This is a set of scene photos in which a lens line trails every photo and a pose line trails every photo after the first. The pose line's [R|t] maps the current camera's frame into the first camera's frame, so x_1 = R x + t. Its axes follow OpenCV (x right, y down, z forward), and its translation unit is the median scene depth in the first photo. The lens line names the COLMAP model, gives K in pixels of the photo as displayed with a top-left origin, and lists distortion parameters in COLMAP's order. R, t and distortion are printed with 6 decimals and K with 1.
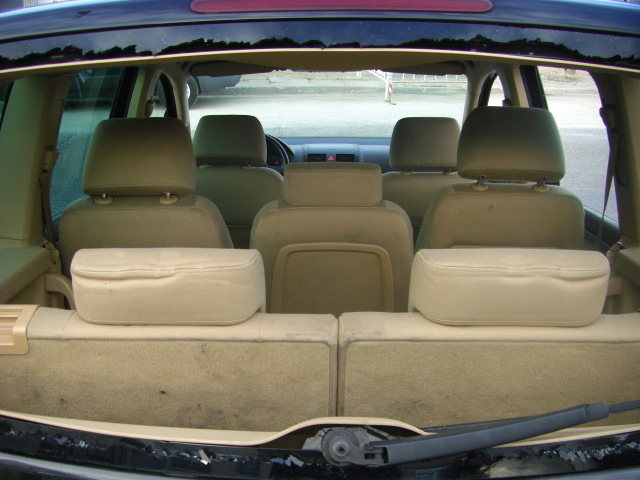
lens RADIAL K [[743.4, 0, 317.6], [0, 743.4, 244.4], [0, 0, 1]] dist [-0.155463, 0.000000]
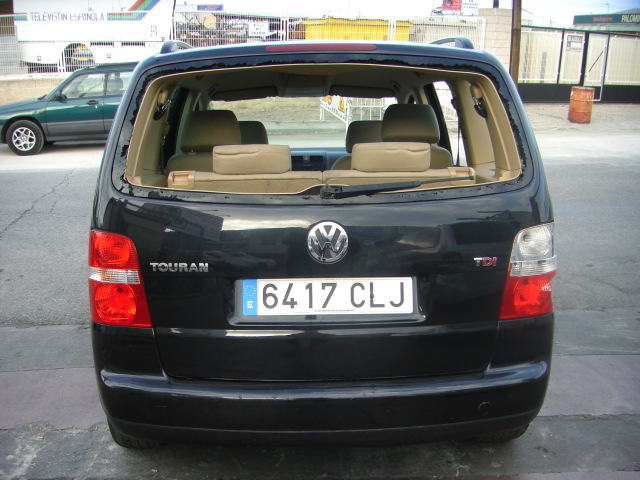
lens RADIAL K [[743.4, 0, 318.9], [0, 743.4, 238.7], [0, 0, 1]] dist [-0.155463, 0.000000]
pose [[0.998567, -0.020474, 0.049448, -0.112185], [0.024201, 0.996815, -0.075993, 0.523644], [-0.047735, 0.077081, 0.995881, -1.484355]]
